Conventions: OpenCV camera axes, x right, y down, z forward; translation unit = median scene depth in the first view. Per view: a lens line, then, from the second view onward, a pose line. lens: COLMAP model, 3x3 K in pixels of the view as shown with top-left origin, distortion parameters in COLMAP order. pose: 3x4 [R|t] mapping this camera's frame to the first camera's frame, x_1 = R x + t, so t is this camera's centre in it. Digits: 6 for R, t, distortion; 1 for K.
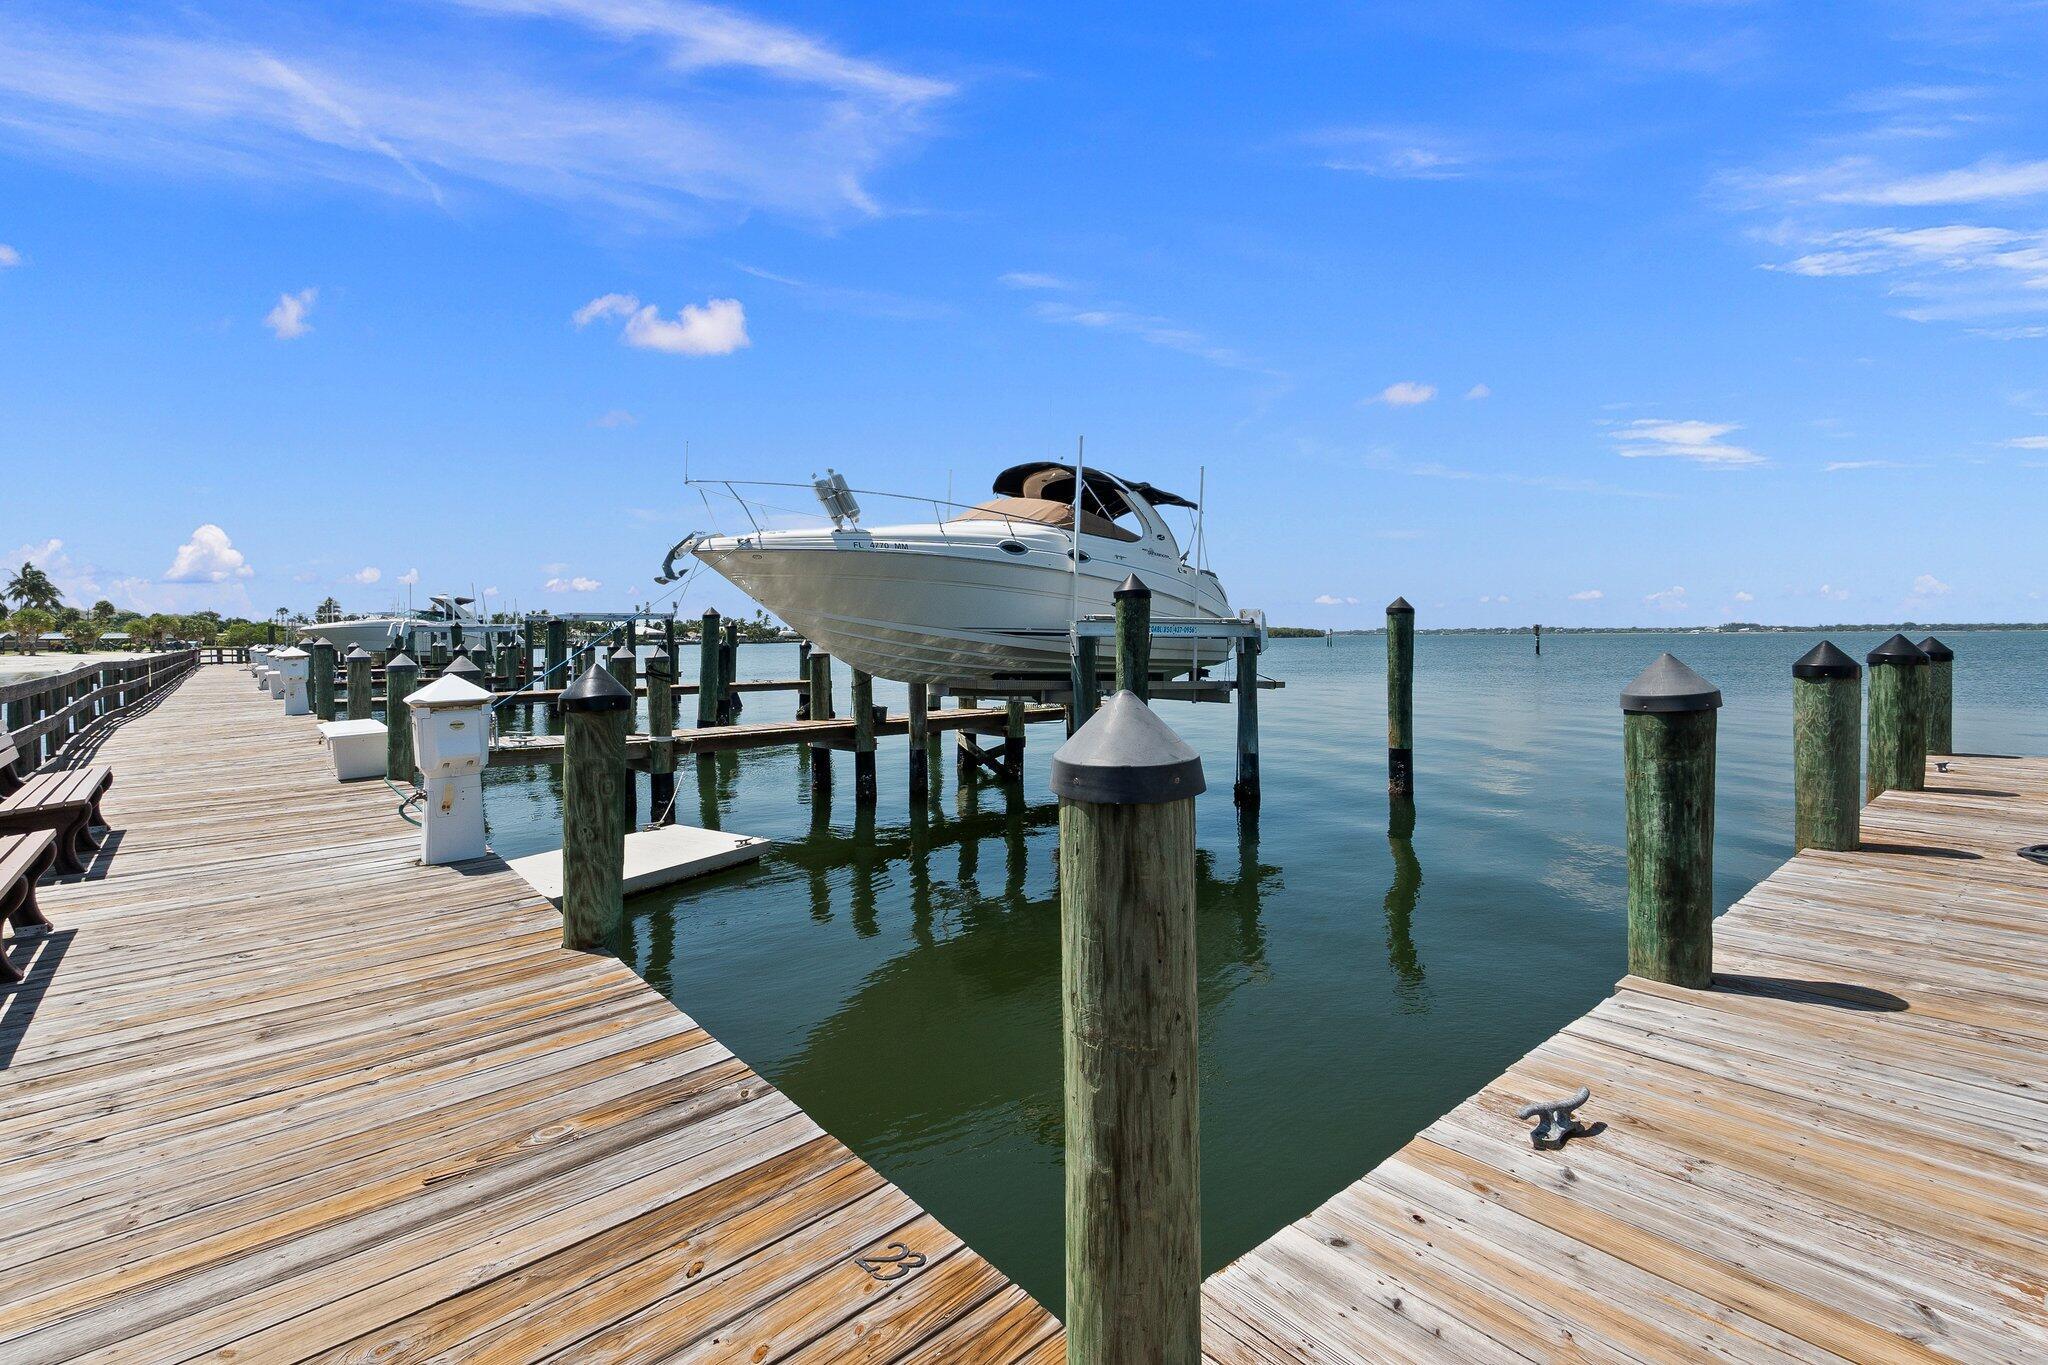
lens RADIAL K [[871.5, 0, 1024.0], [0, 871.5, 682.5], [0, 0, 1]] dist [0.000388, 0.000120]
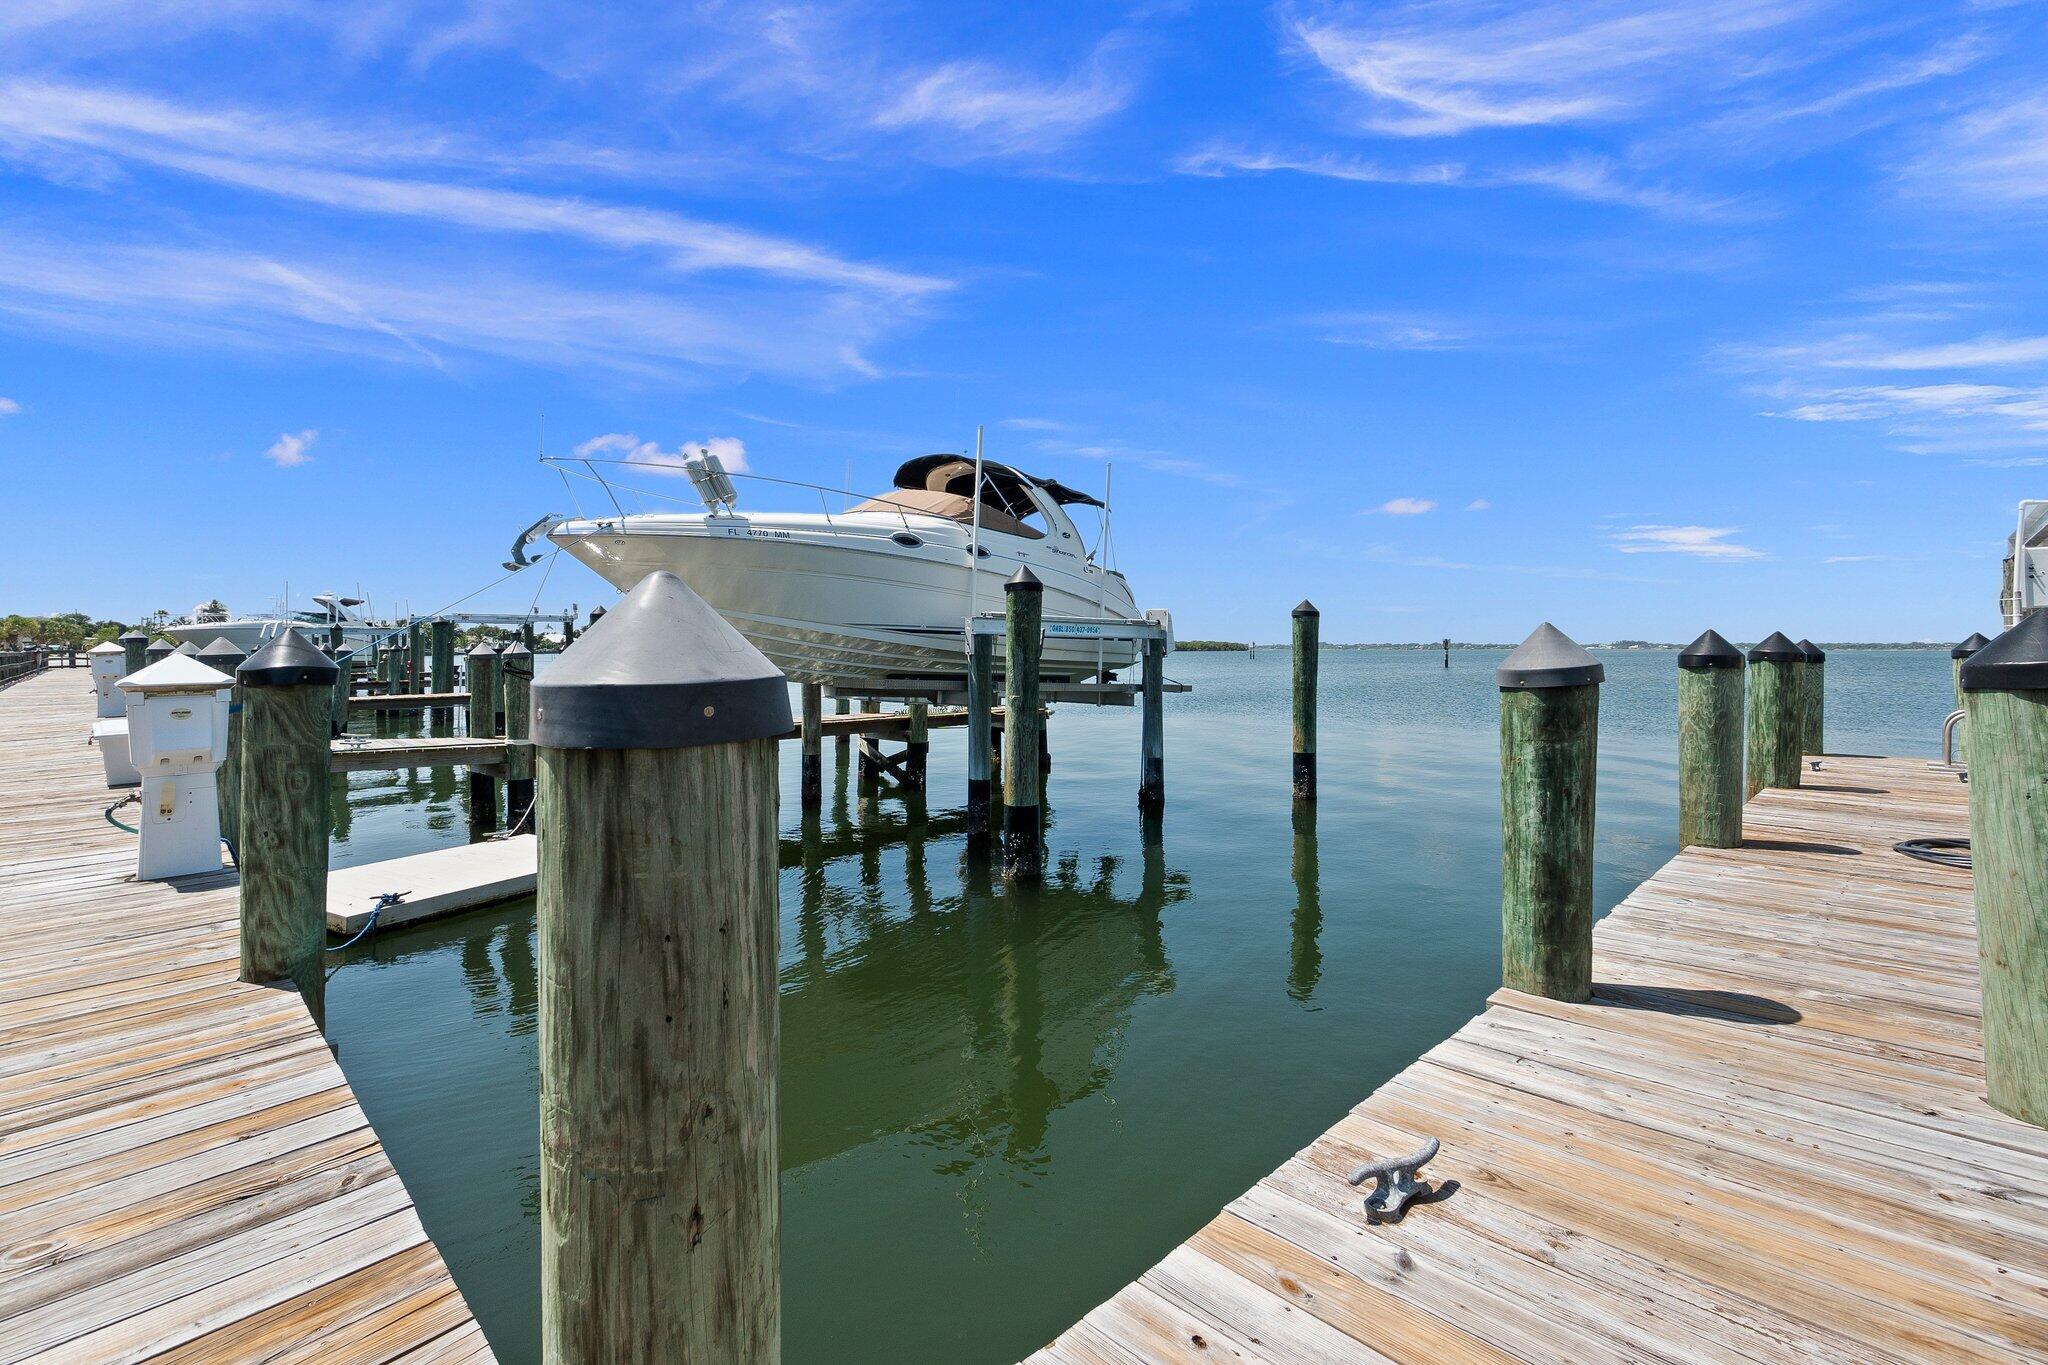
lens RADIAL K [[859.3, 0, 1029.4], [0, 859.3, 699.2], [0, 0, 1]] dist [-0.001789, 0.000038]
pose [[0.997007, 0.004128, 0.077202, 0.135895], [-0.004385, 0.999985, 0.003163, 0.039715], [-0.077188, -0.003492, 0.997010, 0.158021]]
